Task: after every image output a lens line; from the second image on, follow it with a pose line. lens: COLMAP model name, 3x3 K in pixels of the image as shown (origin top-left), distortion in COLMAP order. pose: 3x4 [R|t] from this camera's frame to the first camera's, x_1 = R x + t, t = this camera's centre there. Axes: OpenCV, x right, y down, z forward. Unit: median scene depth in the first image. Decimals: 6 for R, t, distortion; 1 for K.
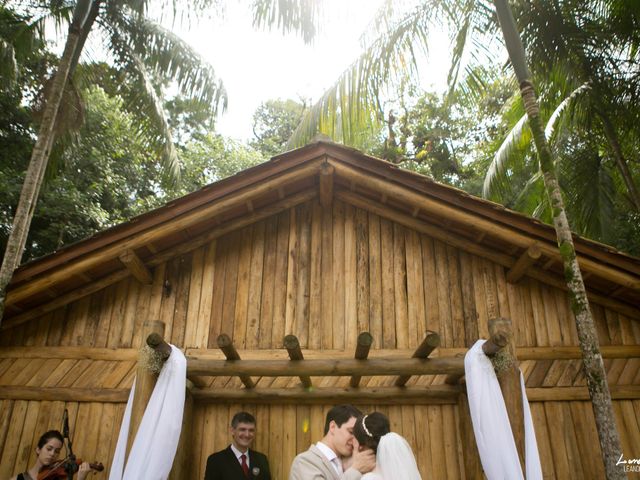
lens RADIAL K [[524.8, 0, 320.0], [0, 524.8, 240.0], [0, 0, 1]] dist [-0.053392, 0.008413]
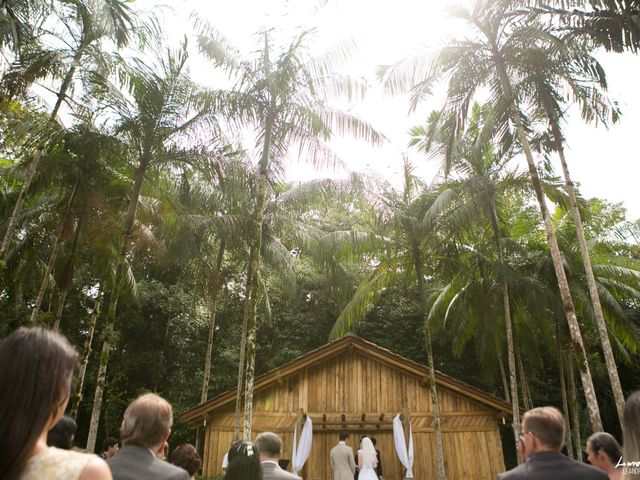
lens RADIAL K [[524.8, 0, 320.0], [0, 524.8, 240.0], [0, 0, 1]] dist [-0.053392, 0.008413]
pose [[0.999817, -0.004280, -0.018660, -0.092346], [0.003465, 0.999047, -0.043515, -0.555747], [0.018828, 0.043443, 0.998878, -1.706010]]
